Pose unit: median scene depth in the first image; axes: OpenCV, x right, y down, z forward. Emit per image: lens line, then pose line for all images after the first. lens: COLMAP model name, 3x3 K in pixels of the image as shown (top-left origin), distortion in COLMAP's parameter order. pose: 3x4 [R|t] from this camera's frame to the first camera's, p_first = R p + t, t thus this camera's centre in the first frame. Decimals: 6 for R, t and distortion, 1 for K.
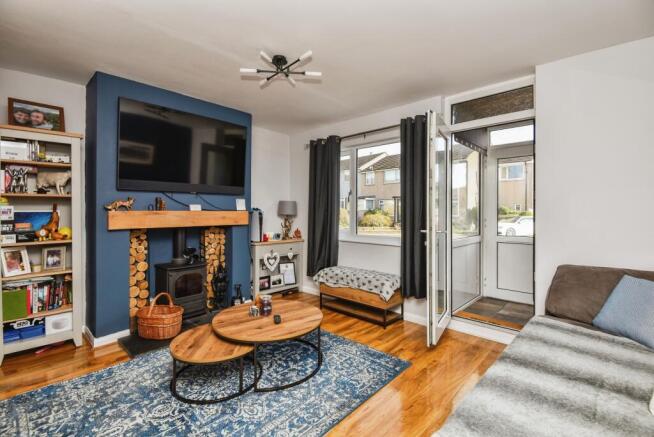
lens RADIAL K [[304.4, 0, 325.8], [0, 304.4, 222.2], [0, 0, 1]] dist [0.041255, -0.031873]
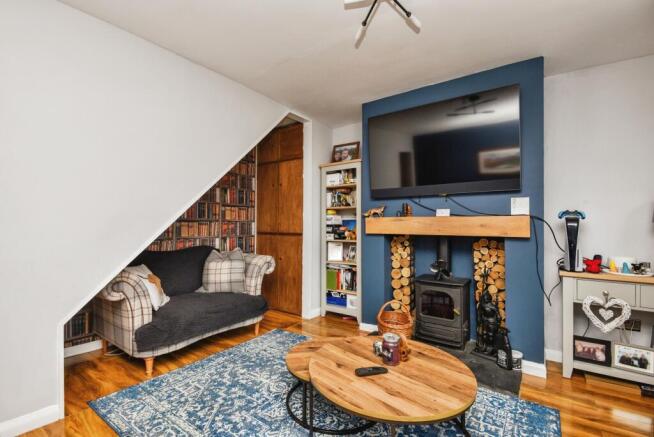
lens RADIAL K [[304.4, 0, 325.8], [0, 304.4, 222.2], [0, 0, 1]] dist [0.041255, -0.031873]
pose [[0.100996, -0.007646, -0.994857, 0.426787], [-0.042775, 0.999012, -0.012020, 0.001612], [0.993967, 0.043770, 0.100569, 0.696721]]
